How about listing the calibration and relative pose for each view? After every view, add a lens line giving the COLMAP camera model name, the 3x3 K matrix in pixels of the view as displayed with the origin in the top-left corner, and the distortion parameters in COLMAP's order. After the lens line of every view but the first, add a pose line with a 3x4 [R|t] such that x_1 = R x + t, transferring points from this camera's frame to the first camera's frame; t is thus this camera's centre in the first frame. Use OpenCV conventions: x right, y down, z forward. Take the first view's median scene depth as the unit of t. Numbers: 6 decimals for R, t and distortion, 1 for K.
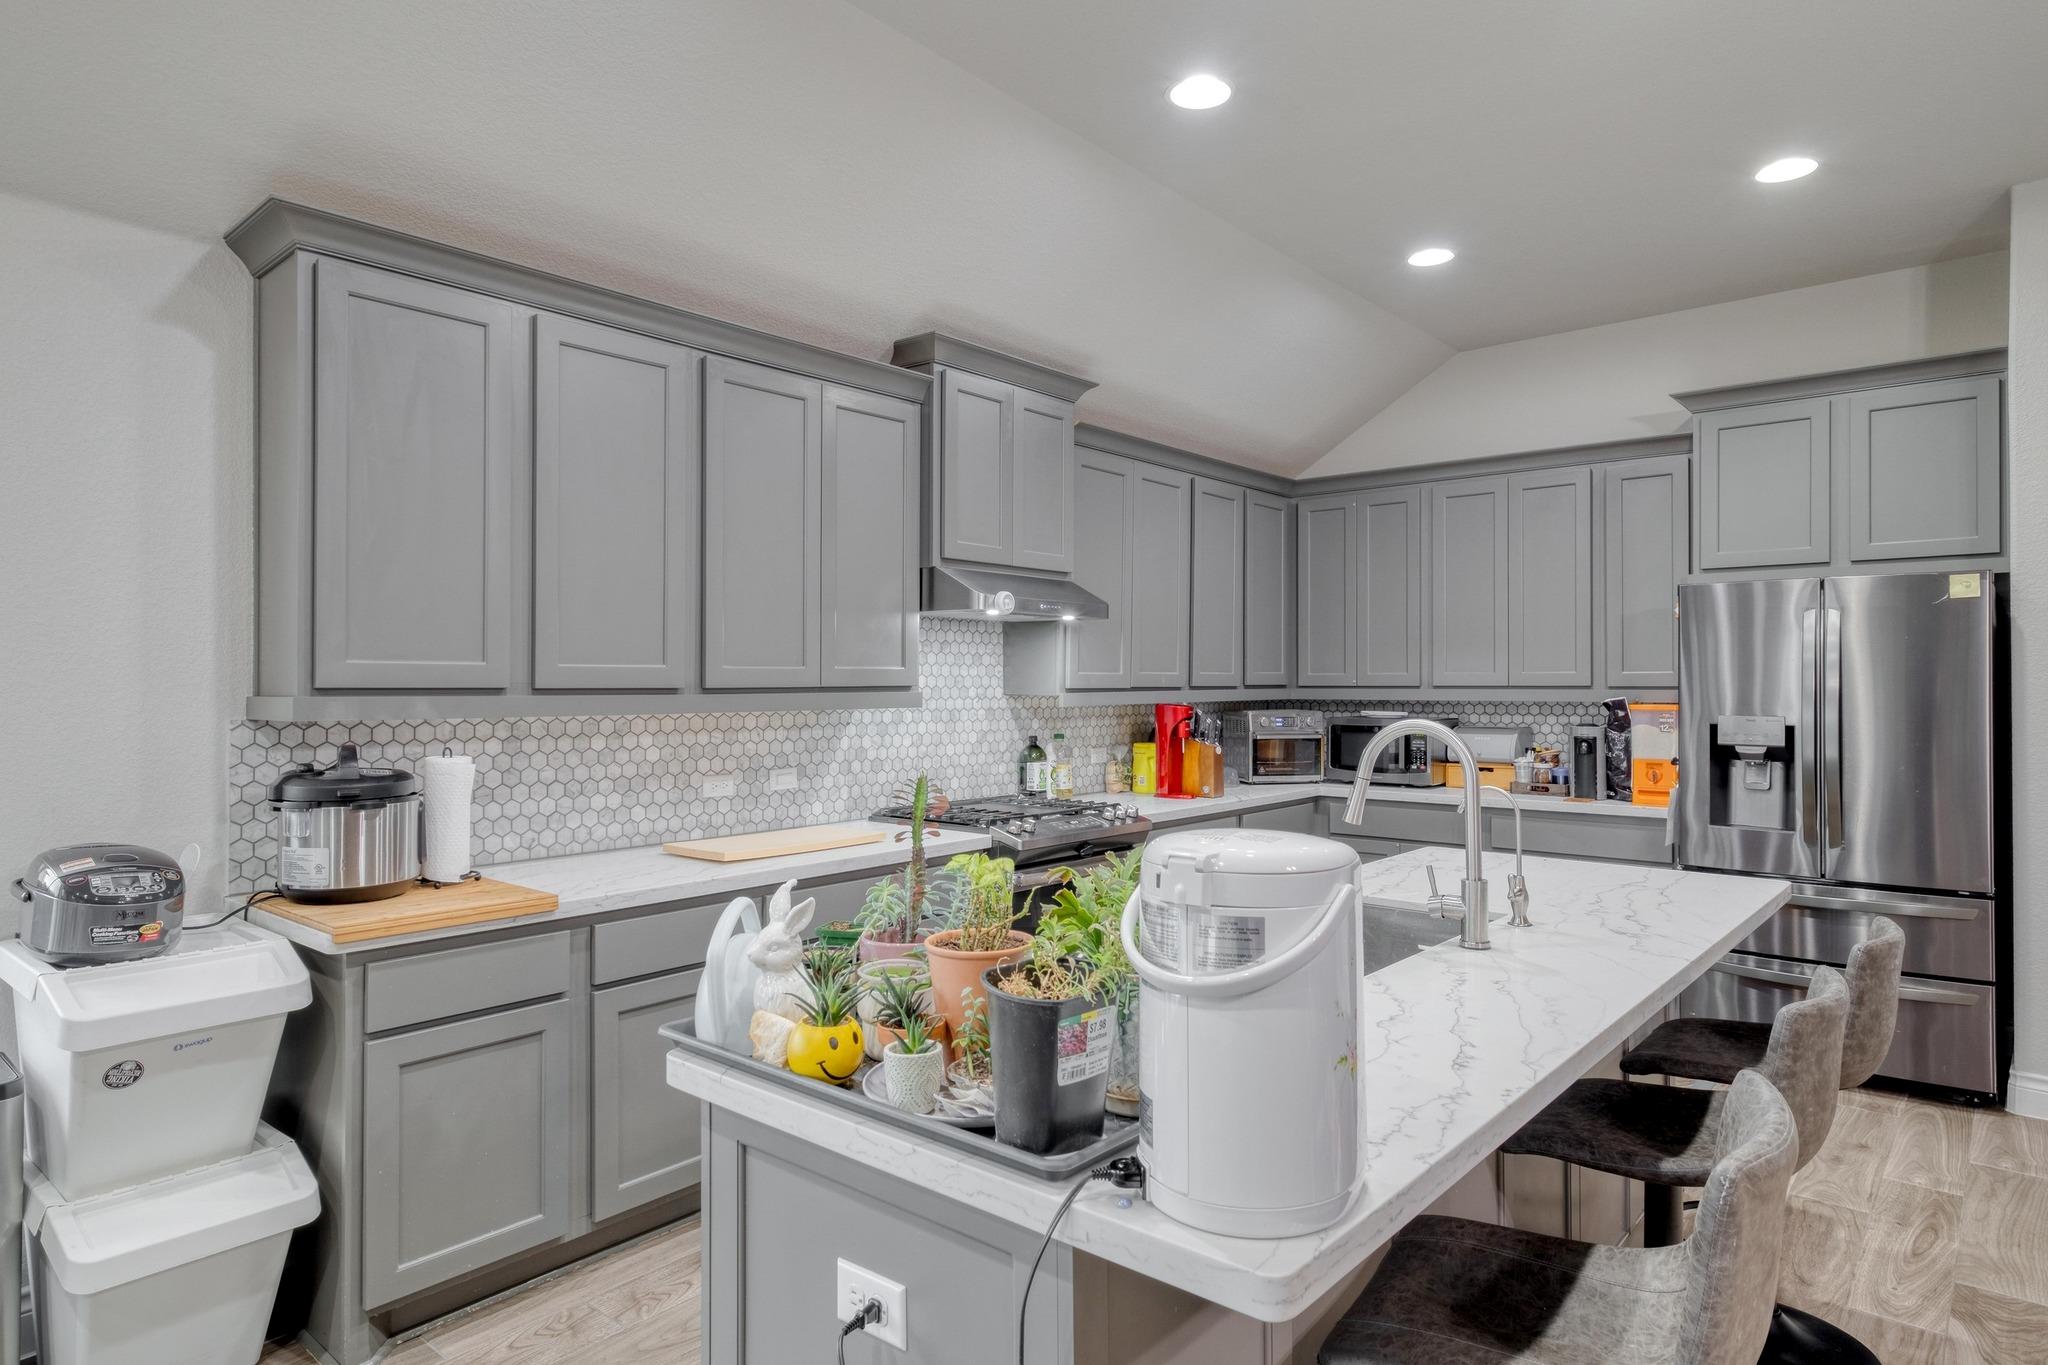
lens RADIAL K [[1171.6, 0, 1020.2], [0, 1171.6, 677.4], [0, 0, 1]] dist [0.019386, 0.000403]
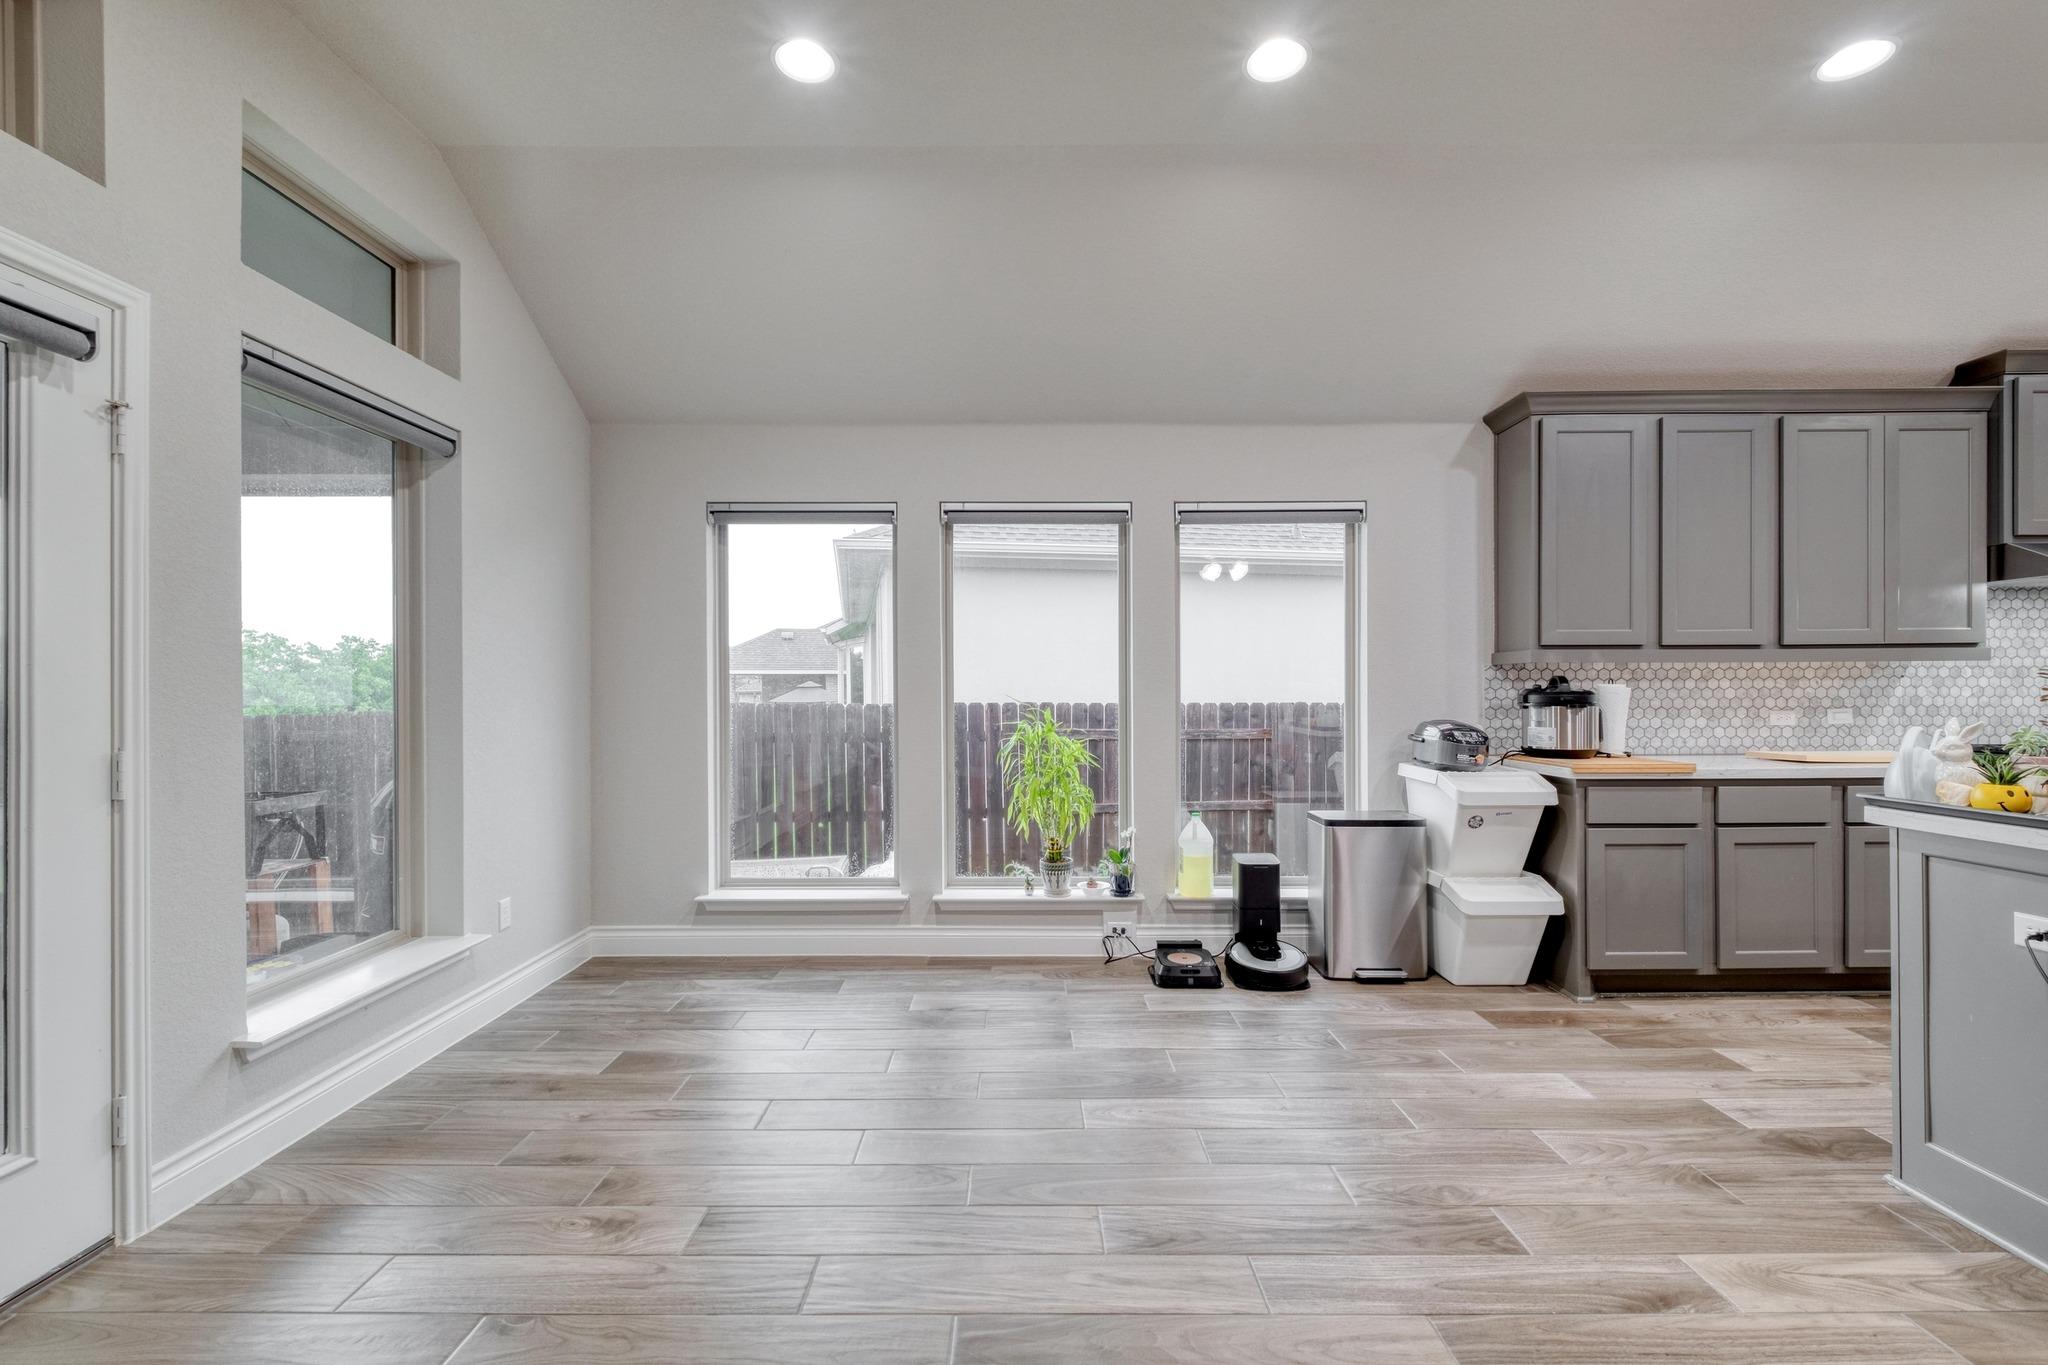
lens RADIAL K [[885.7, 0, 1023.1], [0, 885.7, 691.9], [0, 0, 1]] dist [0.005787, -0.004139]
pose [[0.650439, -0.001695, -0.759556, -0.046292], [0.007344, 0.999965, 0.004058, 0.057396], [0.759523, -0.008218, 0.650429, -0.440072]]
